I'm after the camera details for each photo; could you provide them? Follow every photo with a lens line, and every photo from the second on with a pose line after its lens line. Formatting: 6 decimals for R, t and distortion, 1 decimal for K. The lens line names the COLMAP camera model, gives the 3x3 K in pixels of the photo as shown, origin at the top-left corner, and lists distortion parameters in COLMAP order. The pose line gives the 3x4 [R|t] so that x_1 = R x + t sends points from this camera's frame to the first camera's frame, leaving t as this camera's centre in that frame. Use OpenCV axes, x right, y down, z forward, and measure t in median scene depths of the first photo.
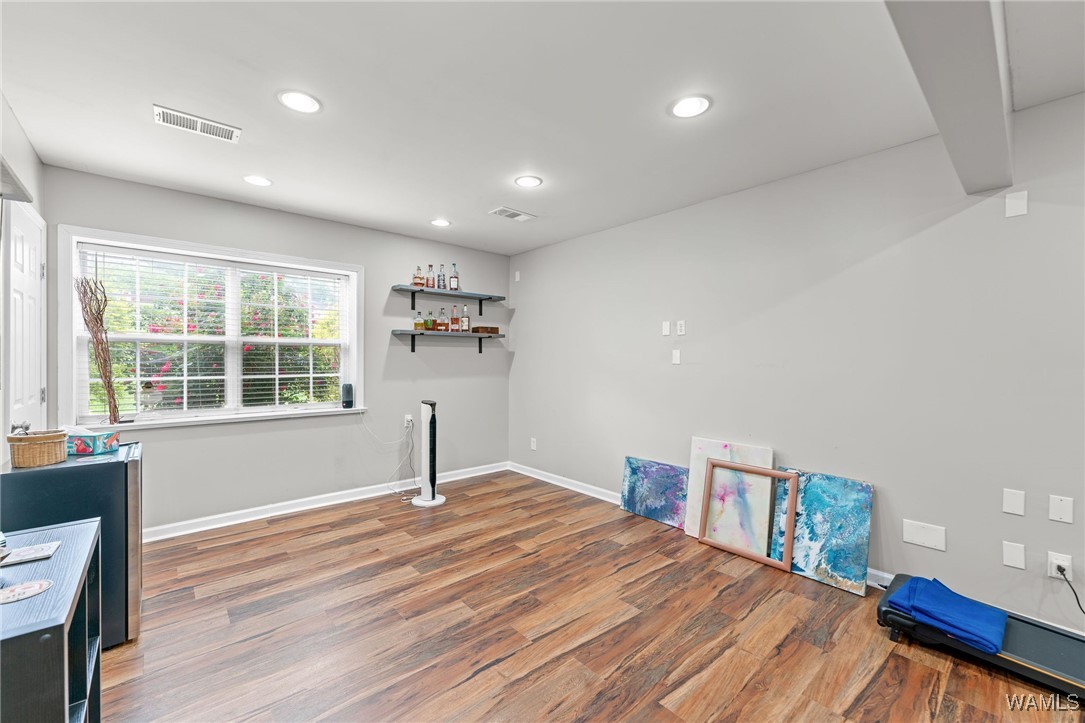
lens RADIAL K [[438.2, 0, 525.3], [0, 438.2, 357.7], [0, 0, 1]] dist [-0.002424, -0.000453]
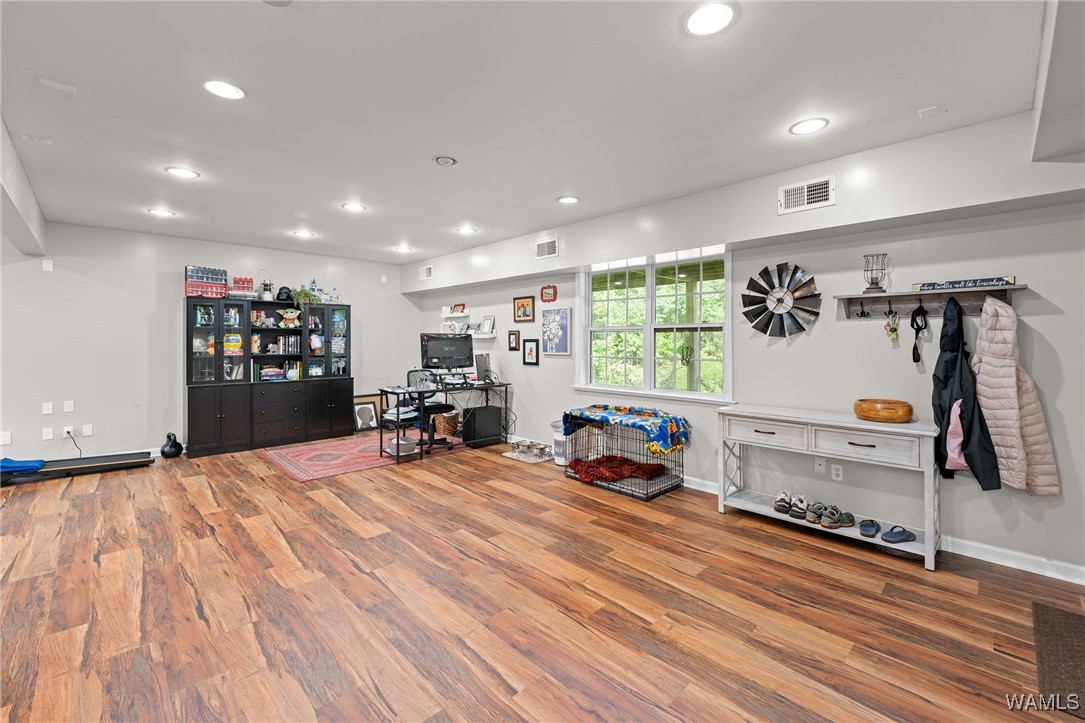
lens RADIAL K [[446.4, 0, 541.0], [0, 446.4, 341.1], [0, 0, 1]] dist [0.000869, 0.000048]
pose [[-0.079003, -0.005135, 0.996861, -0.967711], [-0.001748, 0.999986, 0.005012, -0.004701], [-0.996873, -0.001346, -0.079010, -0.958379]]
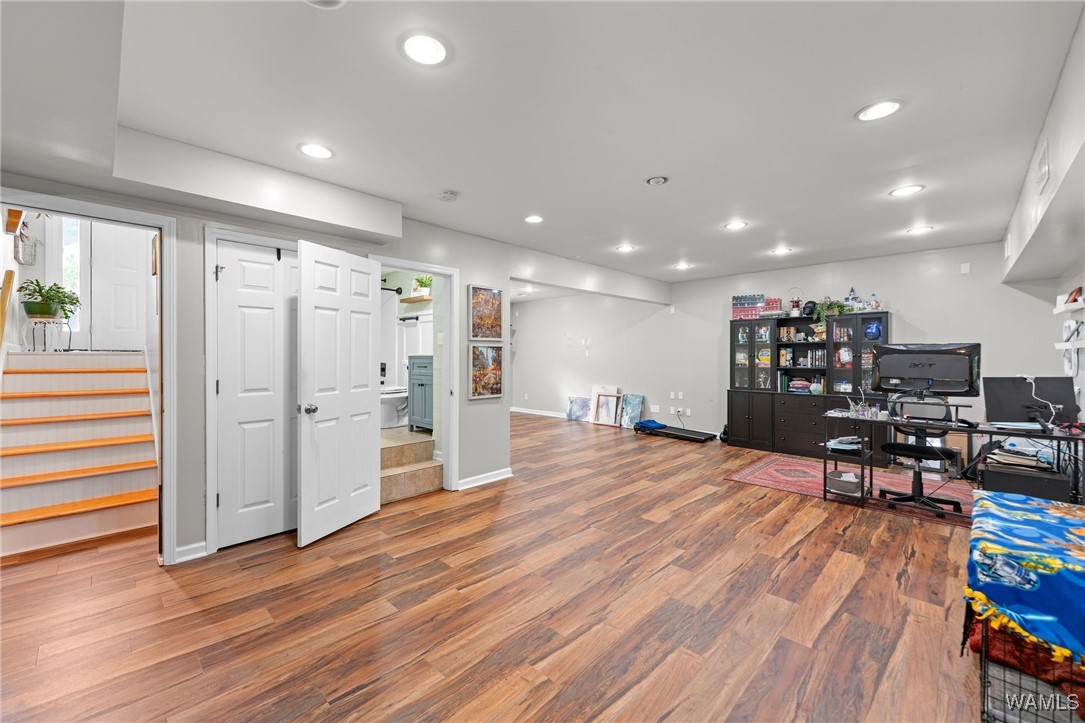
lens RADIAL K [[439.5, 0, 536.4], [0, 439.5, 359.2], [0, 0, 1]] dist [0.000338, -0.000033]
pose [[0.995043, -0.006052, 0.099264, -0.248918], [0.004960, 0.999924, 0.011247, -0.001997], [-0.099324, -0.010699, 0.994998, -1.929073]]
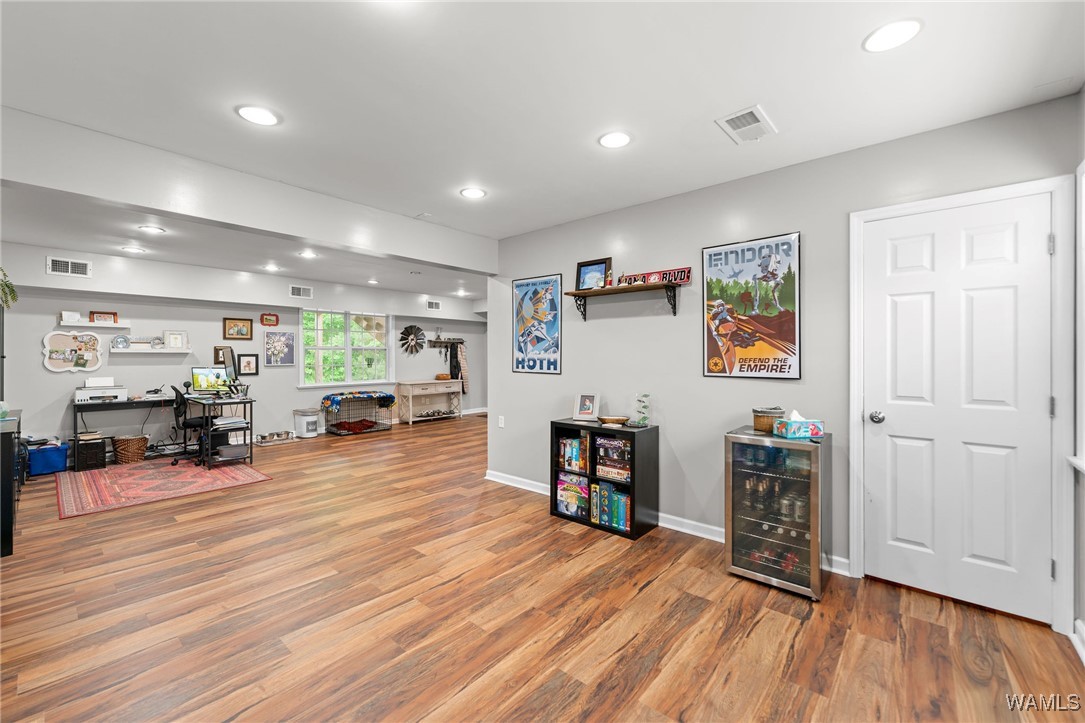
lens RADIAL K [[439.5, 0, 536.4], [0, 439.5, 359.2], [0, 0, 1]] dist [0.000338, -0.000033]
pose [[-0.987546, -0.002911, -0.157306, -0.094474], [-0.004096, 0.999966, 0.007212, 0.000827], [0.157280, 0.007766, -0.987524, 1.712090]]
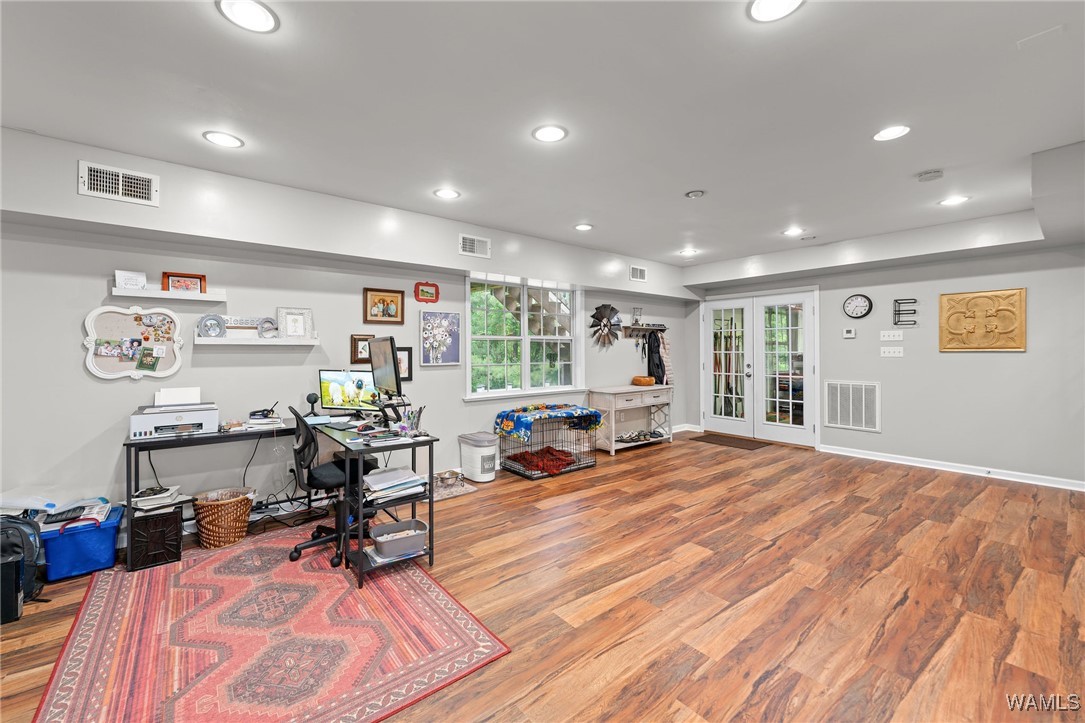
lens RADIAL K [[440.3, 0, 536.5], [0, 440.3, 352.8], [0, 0, 1]] dist [0.000916, -0.000097]
pose [[-0.999816, -0.001970, 0.019065, 0.629300], [-0.001848, 0.999978, 0.006391, 0.005741], [-0.019077, 0.006355, -0.999798, 0.501645]]
